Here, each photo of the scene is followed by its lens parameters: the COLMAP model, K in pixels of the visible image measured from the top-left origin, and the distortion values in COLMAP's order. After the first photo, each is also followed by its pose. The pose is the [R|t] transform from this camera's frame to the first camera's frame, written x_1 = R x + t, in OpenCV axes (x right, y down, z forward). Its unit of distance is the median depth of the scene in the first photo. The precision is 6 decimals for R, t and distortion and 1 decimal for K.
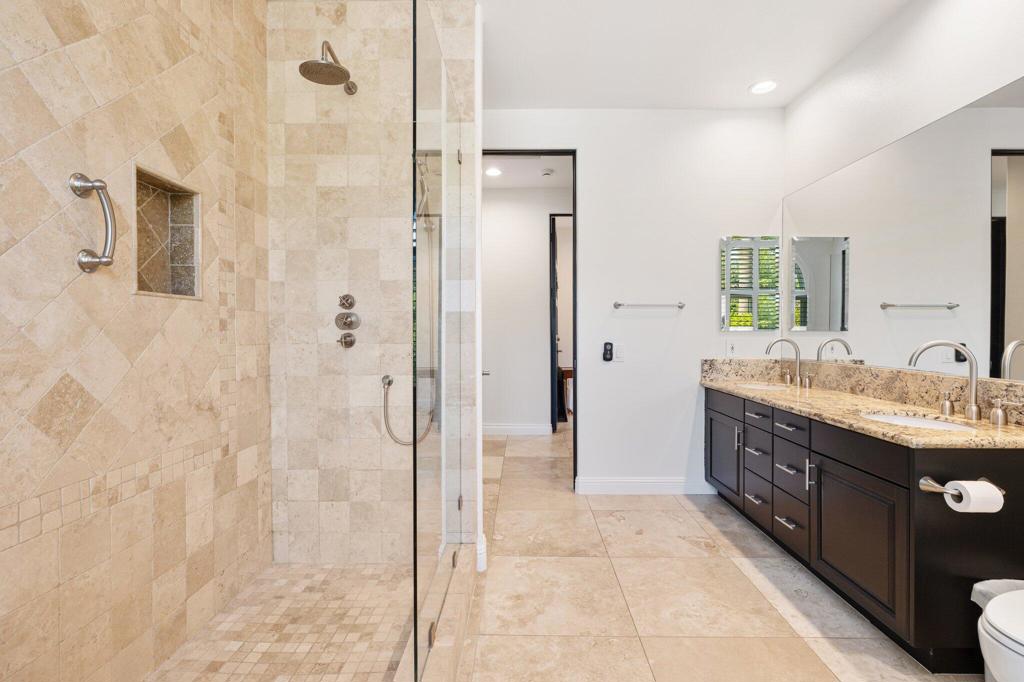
lens RADIAL K [[470.3, 0, 518.6], [0, 470.3, 333.7], [0, 0, 1]] dist [-0.002412, -0.000495]
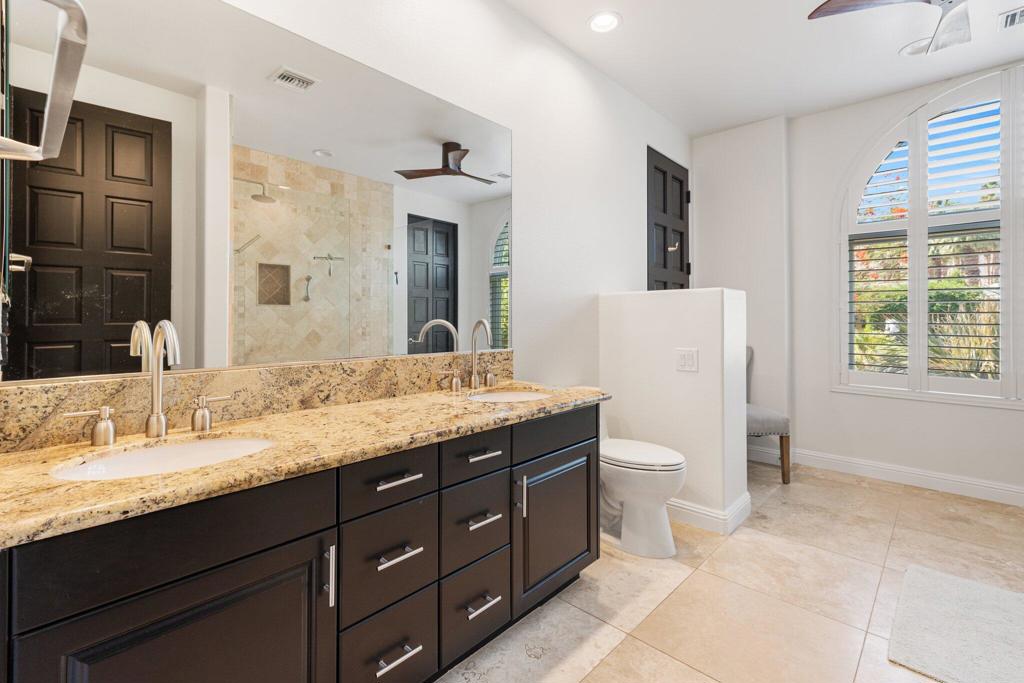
lens RADIAL K [[458.4, 0, 522.5], [0, 458.4, 313.2], [0, 0, 1]] dist [0.001932, 0.000345]
pose [[-0.740876, 0.008023, 0.671594, 0.142167], [0.001692, 0.999948, -0.010079, 0.012192], [-0.671640, -0.006331, -0.740851, 1.918104]]
